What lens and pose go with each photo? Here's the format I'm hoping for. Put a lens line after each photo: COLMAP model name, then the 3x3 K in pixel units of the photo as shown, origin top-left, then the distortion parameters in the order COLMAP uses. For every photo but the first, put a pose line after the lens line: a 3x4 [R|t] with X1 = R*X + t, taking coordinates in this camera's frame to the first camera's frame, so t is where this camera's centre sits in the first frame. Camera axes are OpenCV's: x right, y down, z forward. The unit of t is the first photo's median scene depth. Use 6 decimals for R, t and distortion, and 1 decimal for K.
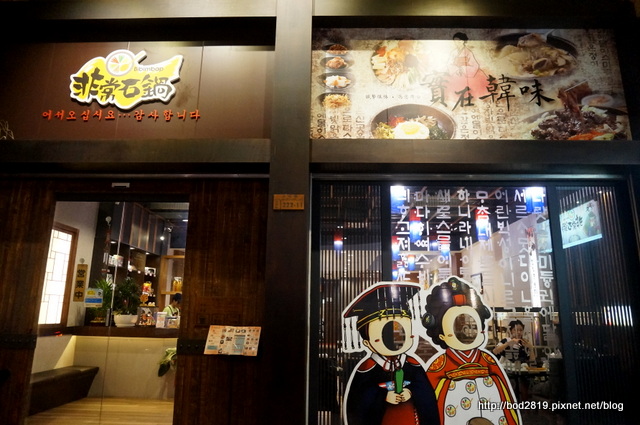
lens RADIAL K [[428.2, 0, 318.9], [0, 428.2, 218.1], [0, 0, 1]] dist [-0.052125, 0.004005]
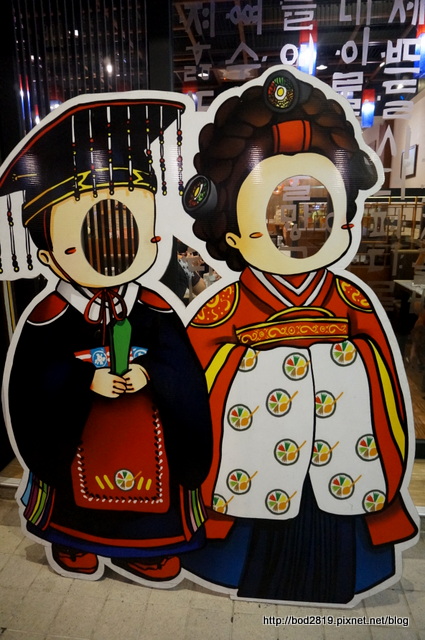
lens RADIAL K [[428.2, 0, 207.5], [0, 428.2, 320.1], [0, 0, 1]] dist [-0.052125, 0.004005]
pose [[0.995658, 0.000322, -0.093084, 0.302299], [0.041002, 0.896237, 0.441676, 0.176228], [0.083568, -0.443575, 0.892333, 0.630626]]
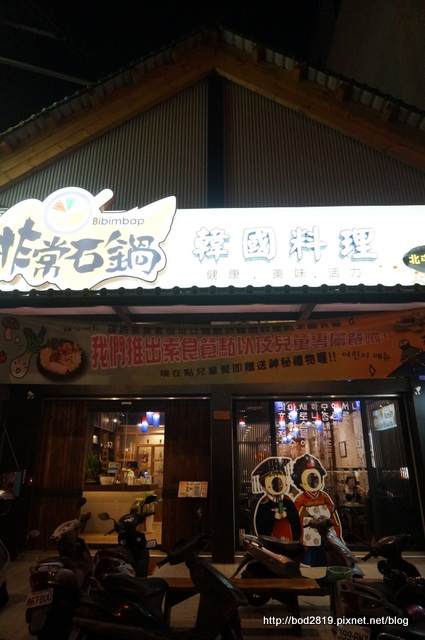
lens RADIAL K [[428.2, 0, 207.3], [0, 428.2, 314.0], [0, 0, 1]] dist [-0.052125, 0.004005]
pose [[0.999901, -0.013990, 0.001513, -0.149992], [0.014064, 0.990238, -0.138675, -0.252062], [0.000442, 0.138683, 0.990337, -1.108763]]
